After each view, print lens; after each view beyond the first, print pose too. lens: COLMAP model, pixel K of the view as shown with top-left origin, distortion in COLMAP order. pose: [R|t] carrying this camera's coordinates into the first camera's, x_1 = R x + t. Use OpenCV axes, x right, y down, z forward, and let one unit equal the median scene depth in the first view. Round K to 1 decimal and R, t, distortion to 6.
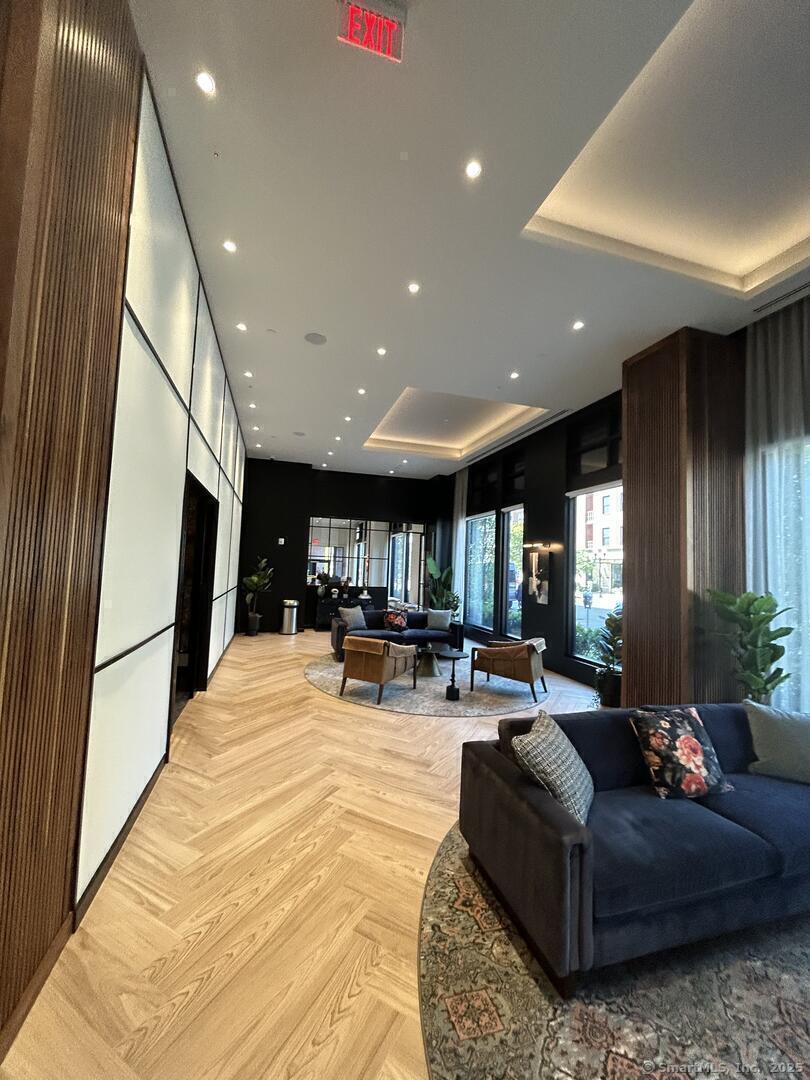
lens RADIAL K [[434.8, 0, 406.8], [0, 434.8, 538.4], [0, 0, 1]] dist [-0.000407, 0.000500]
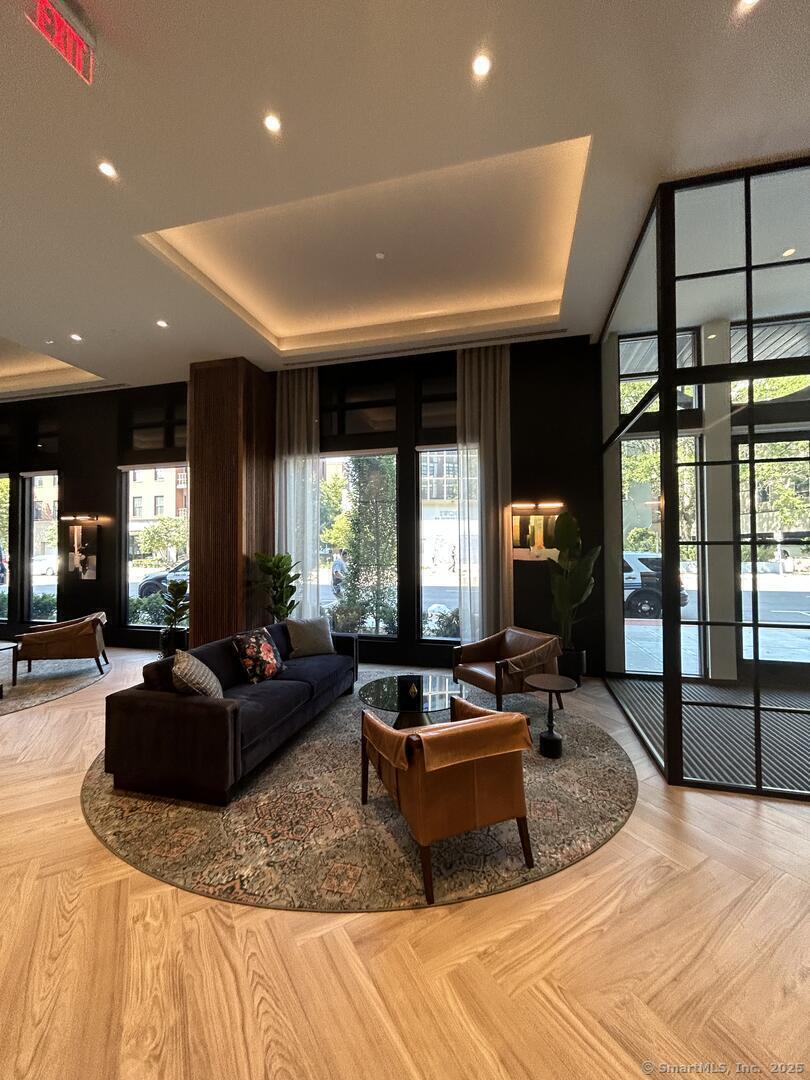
lens RADIAL K [[434.8, 0, 403.4], [0, 434.8, 538.9], [0, 0, 1]] dist [-0.000407, 0.000500]
pose [[0.518032, -0.024660, 0.855006, -0.261009], [-0.032986, 0.998265, 0.048777, -0.014099], [-0.854725, -0.053471, 0.516320, -0.139053]]
